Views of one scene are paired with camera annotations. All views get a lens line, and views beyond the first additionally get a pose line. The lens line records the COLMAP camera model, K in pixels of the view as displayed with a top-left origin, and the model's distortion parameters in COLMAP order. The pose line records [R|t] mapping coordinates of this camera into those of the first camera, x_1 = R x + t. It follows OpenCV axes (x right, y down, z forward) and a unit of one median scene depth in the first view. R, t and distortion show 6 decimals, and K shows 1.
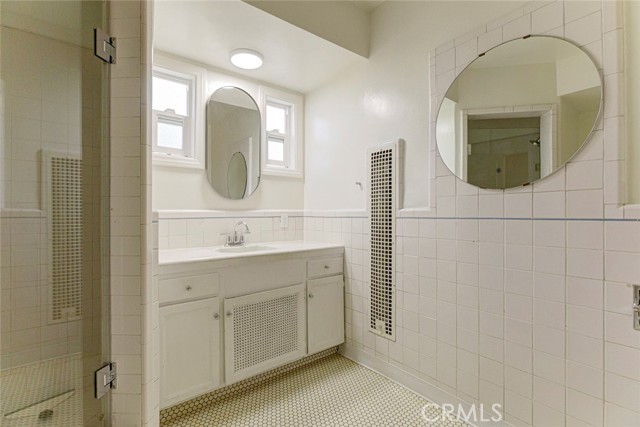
lens RADIAL K [[294.2, 0, 320.2], [0, 294.2, 215.8], [0, 0, 1]] dist [-0.004022, 0.000334]
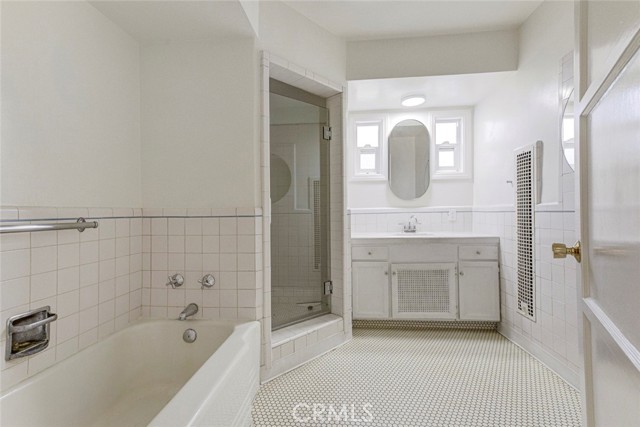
lens RADIAL K [[294.2, 0, 325.7], [0, 294.2, 209.2], [0, 0, 1]] dist [-0.004022, 0.000334]
pose [[0.748347, -0.014609, -0.663146, 0.379966], [0.007735, 0.999882, -0.013298, 0.005876], [0.663262, 0.004822, 0.748372, -0.346922]]
